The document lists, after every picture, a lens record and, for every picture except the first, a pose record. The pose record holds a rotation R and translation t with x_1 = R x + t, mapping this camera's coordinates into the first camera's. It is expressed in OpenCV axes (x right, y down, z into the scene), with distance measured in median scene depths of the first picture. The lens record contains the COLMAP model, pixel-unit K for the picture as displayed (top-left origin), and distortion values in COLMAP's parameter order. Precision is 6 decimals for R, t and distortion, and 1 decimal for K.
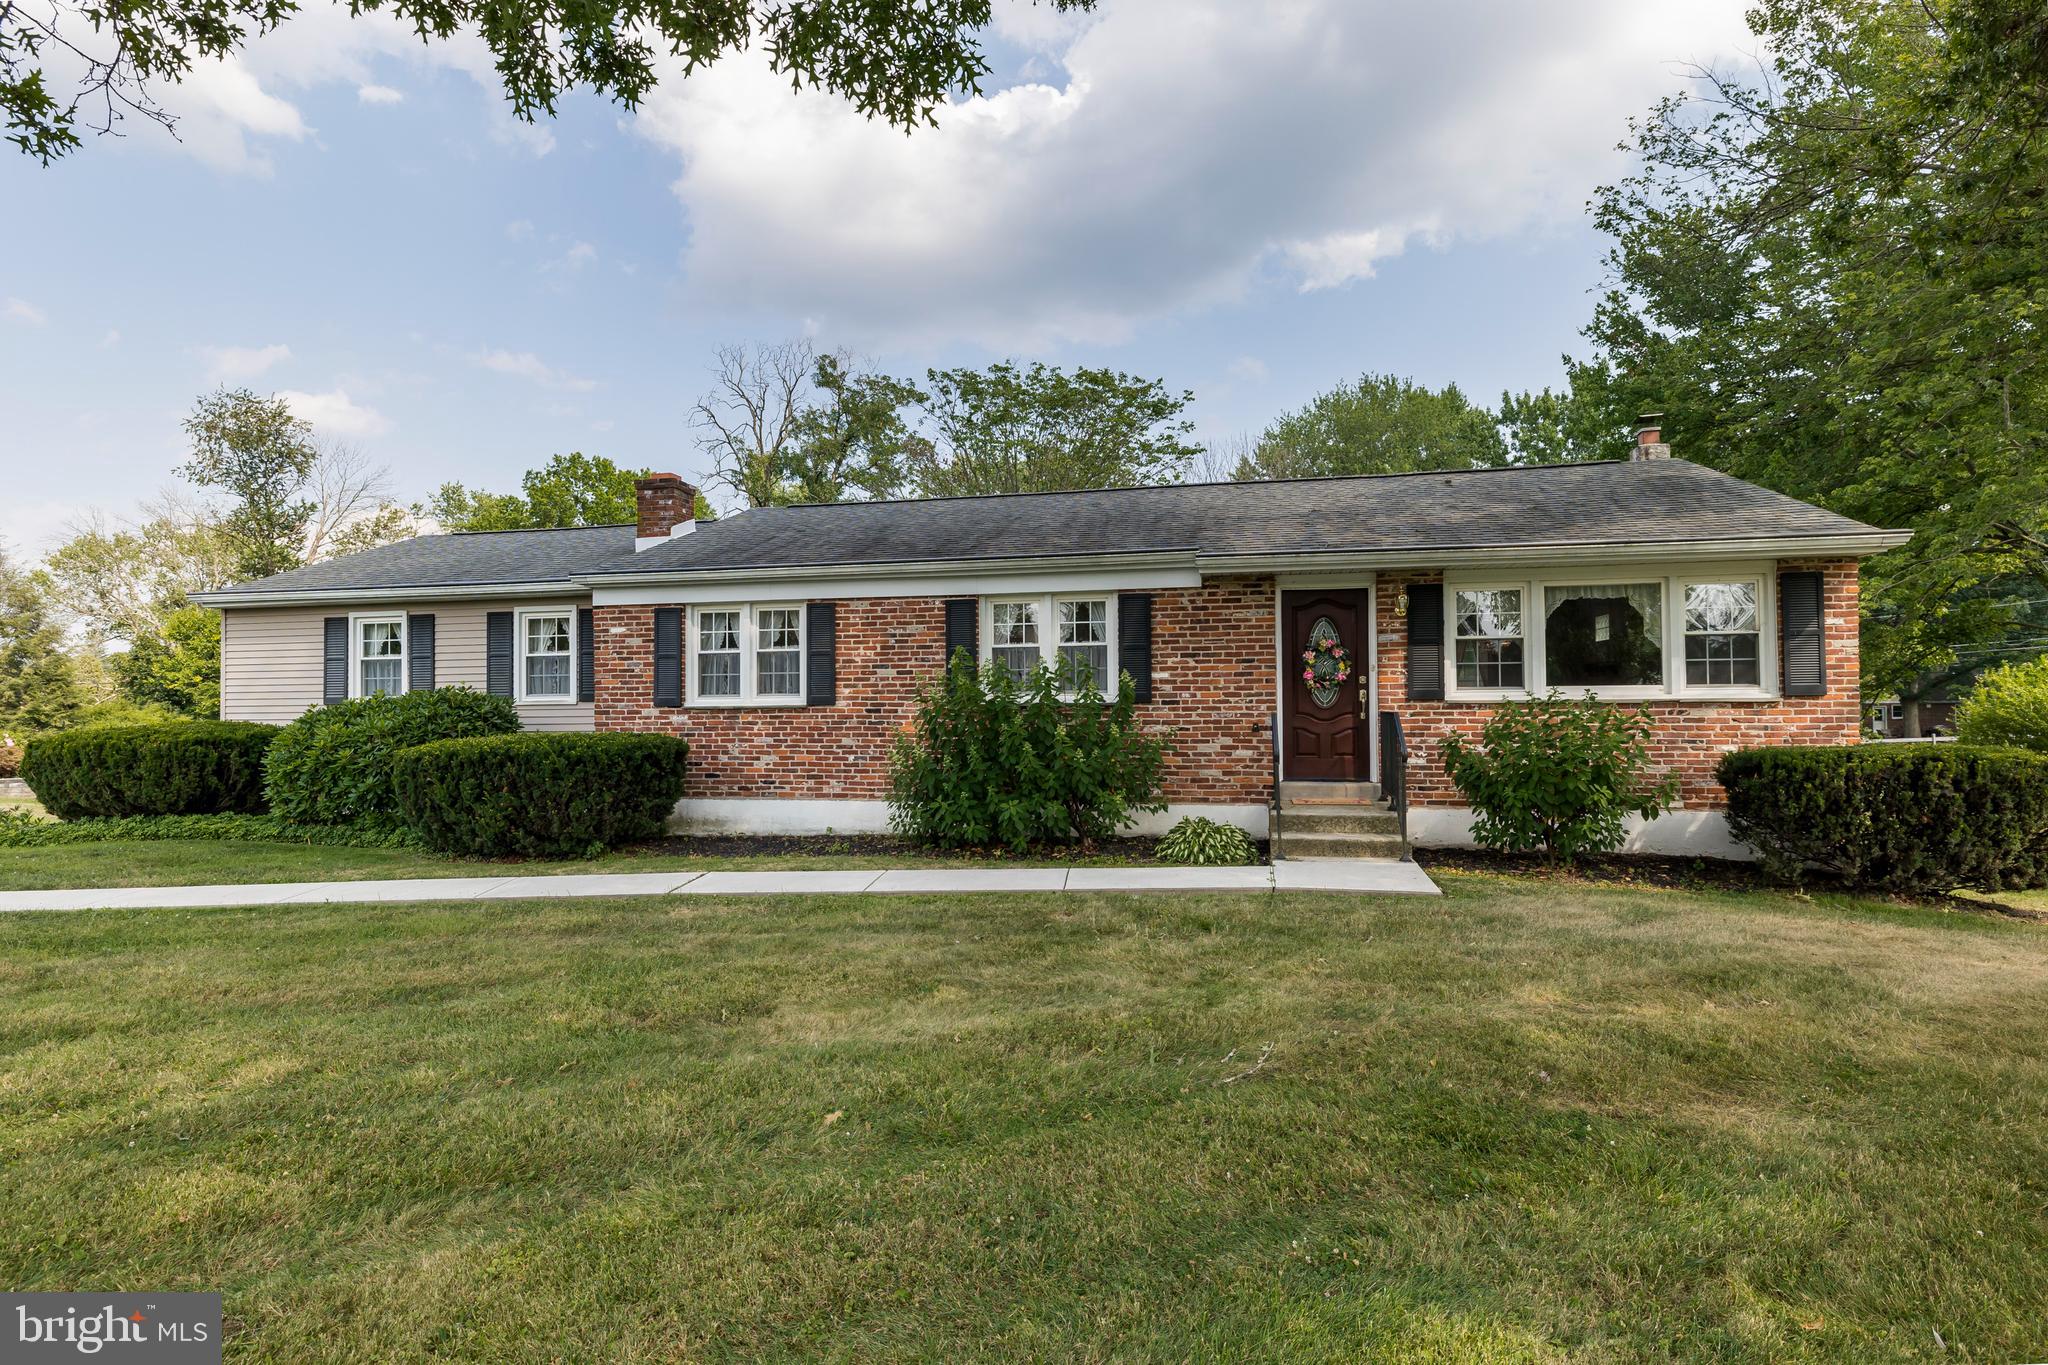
lens RADIAL K [[858.0, 0, 1032.2], [0, 858.0, 676.2], [0, 0, 1]] dist [-0.000662, 0.000046]
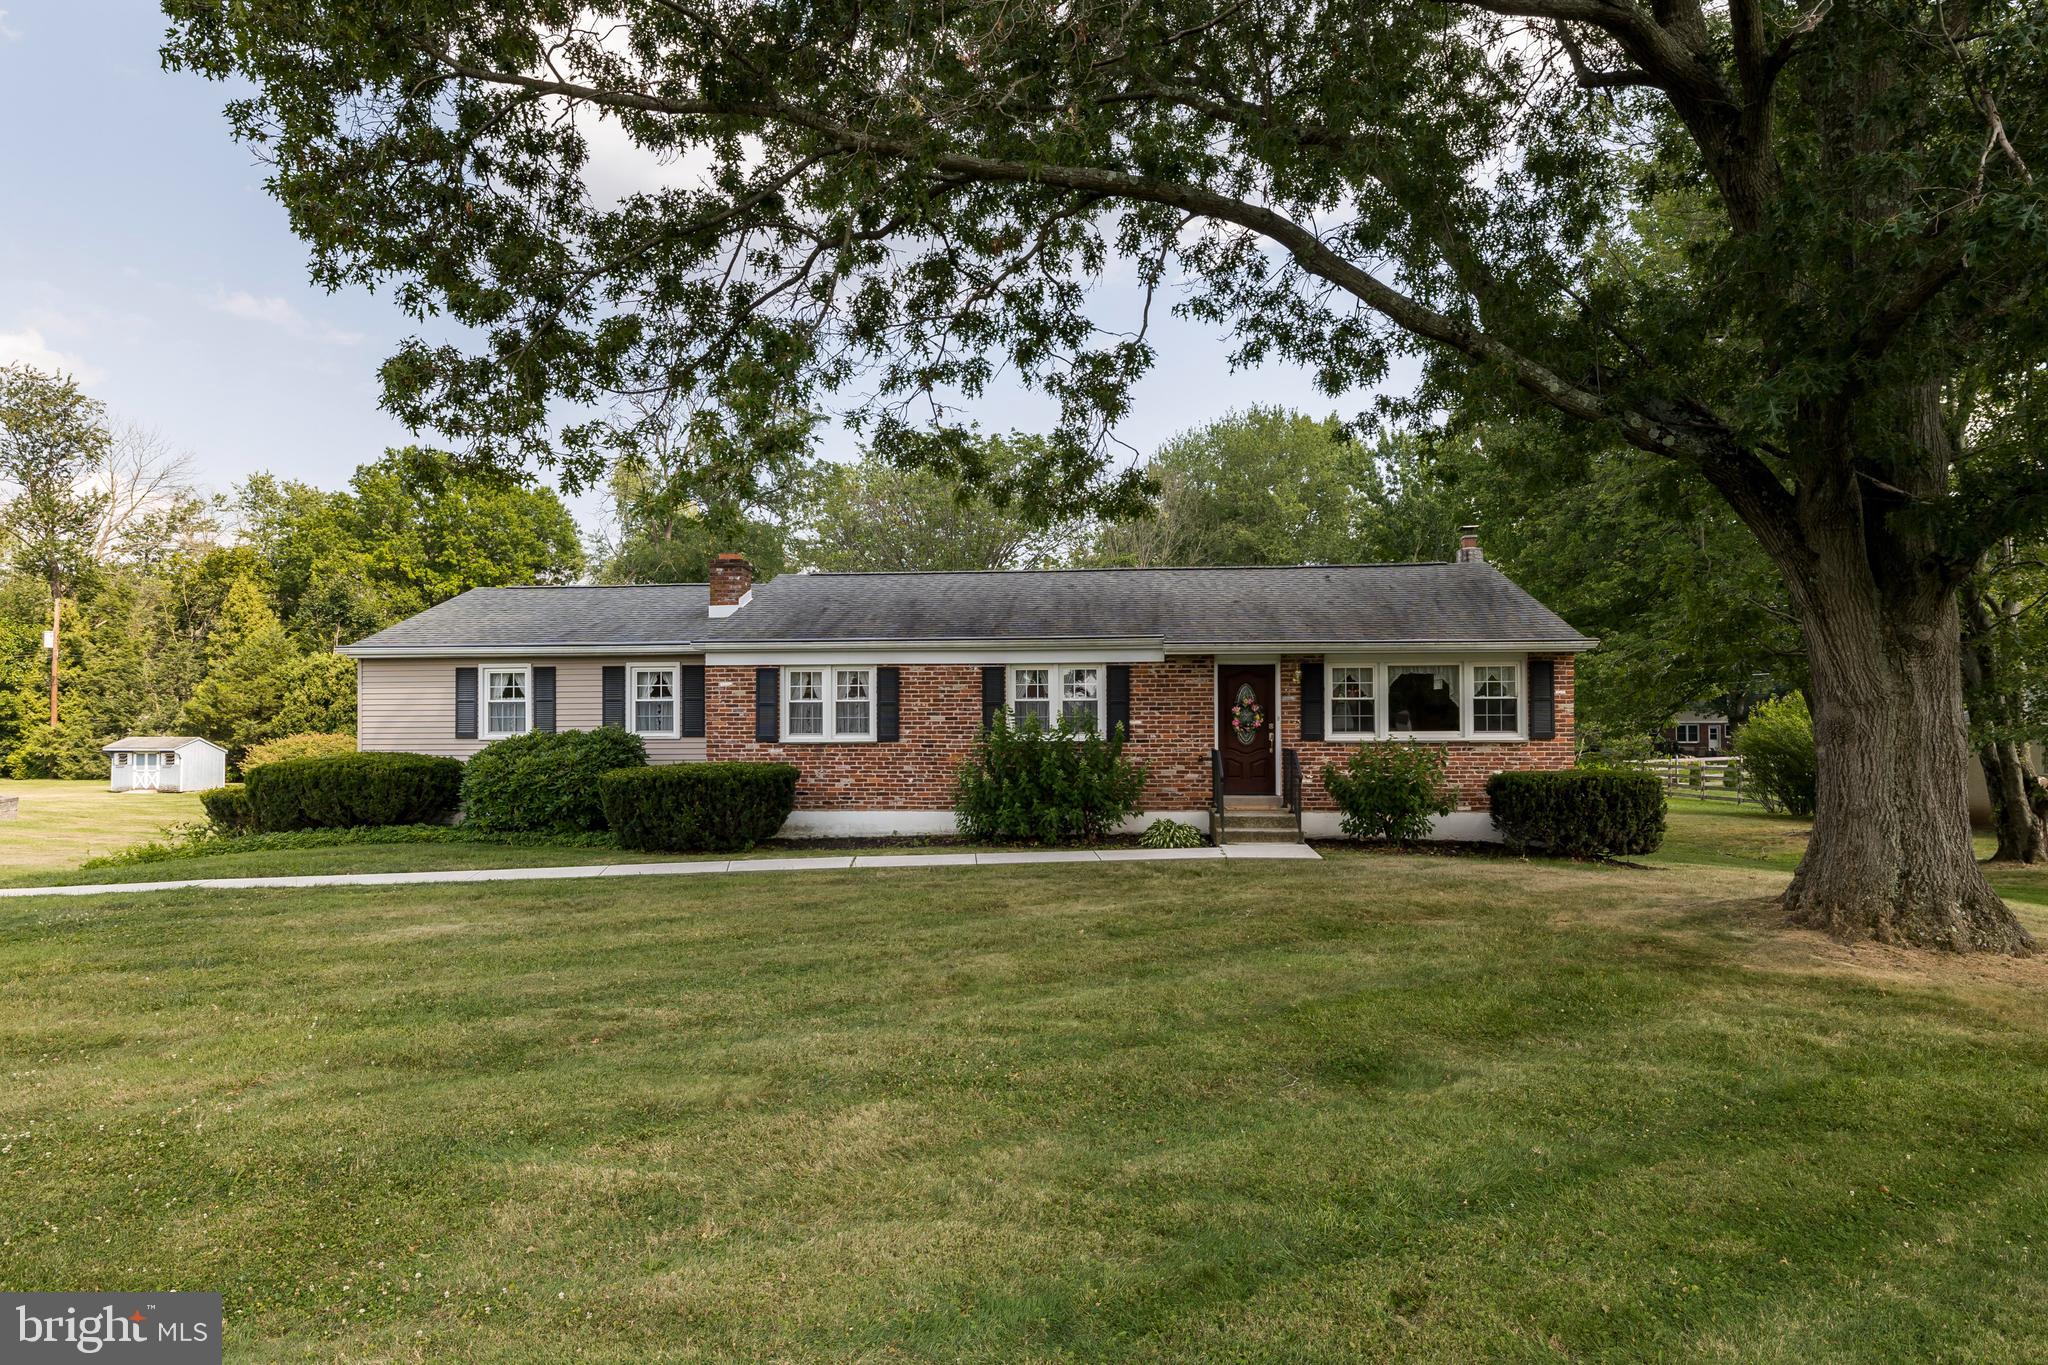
lens RADIAL K [[897.0, 0, 994.2], [0, 897.0, 690.0], [0, 0, 1]] dist [-0.002586, -0.000235]
pose [[0.995367, 0.006192, 0.095950, -0.237110], [-0.006044, 0.999980, -0.001831, -0.052058], [-0.095959, 0.001242, 0.995384, -0.489261]]
